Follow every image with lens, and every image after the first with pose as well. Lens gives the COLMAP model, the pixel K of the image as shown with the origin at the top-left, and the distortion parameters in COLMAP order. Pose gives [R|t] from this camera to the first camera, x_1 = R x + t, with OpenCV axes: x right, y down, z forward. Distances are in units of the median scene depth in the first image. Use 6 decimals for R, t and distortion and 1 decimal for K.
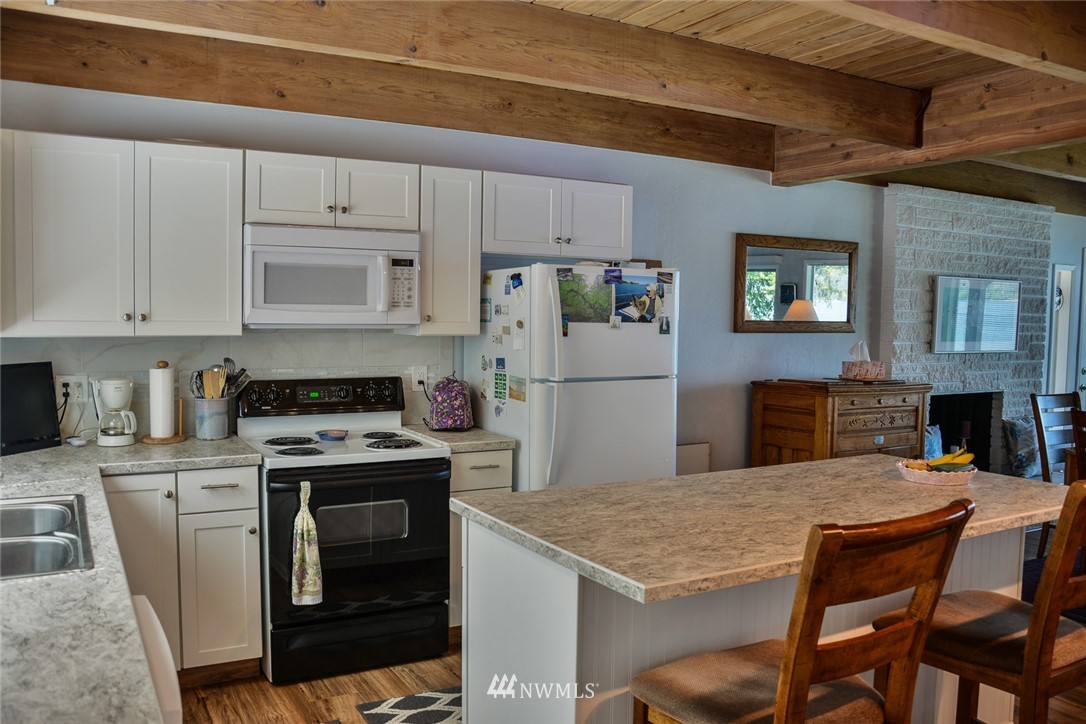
lens RADIAL K [[868.8, 0, 543.0], [0, 868.8, 362.0], [0, 0, 1]] dist [-0.004522, -0.001888]
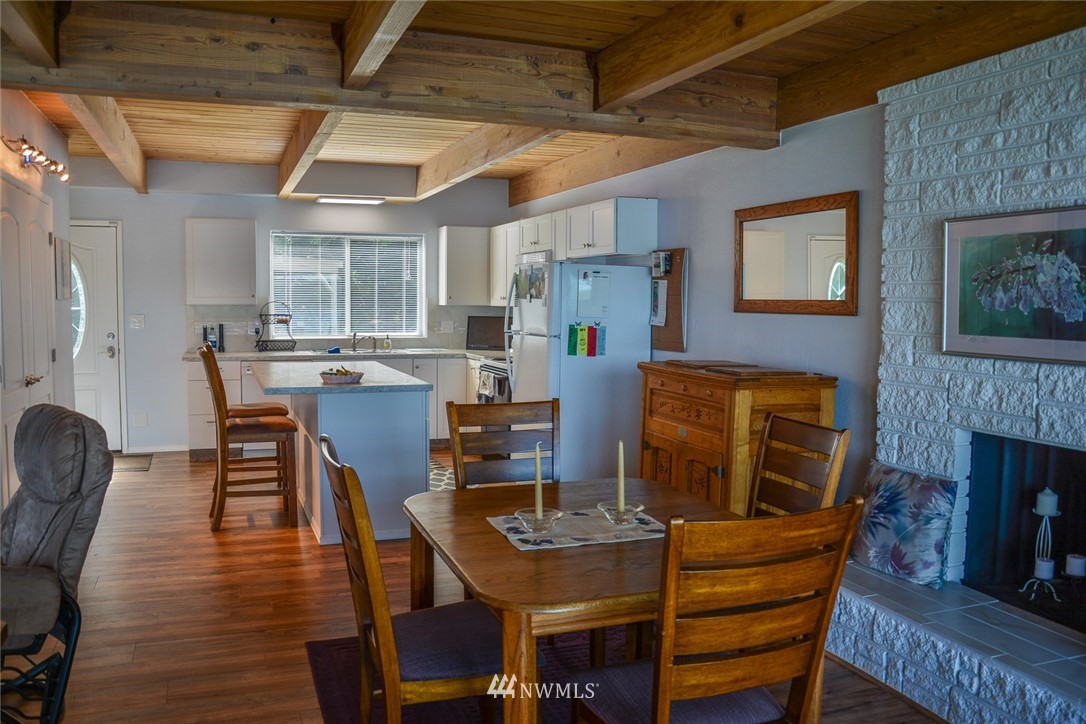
lens RADIAL K [[868.8, 0, 543.0], [0, 868.8, 362.0], [0, 0, 1]] dist [-0.004522, -0.001888]
pose [[-0.172167, 0.059577, -0.983264, 1.223877], [-0.066497, 0.995190, 0.071943, -0.033814], [0.982821, 0.077770, -0.167377, 0.955222]]
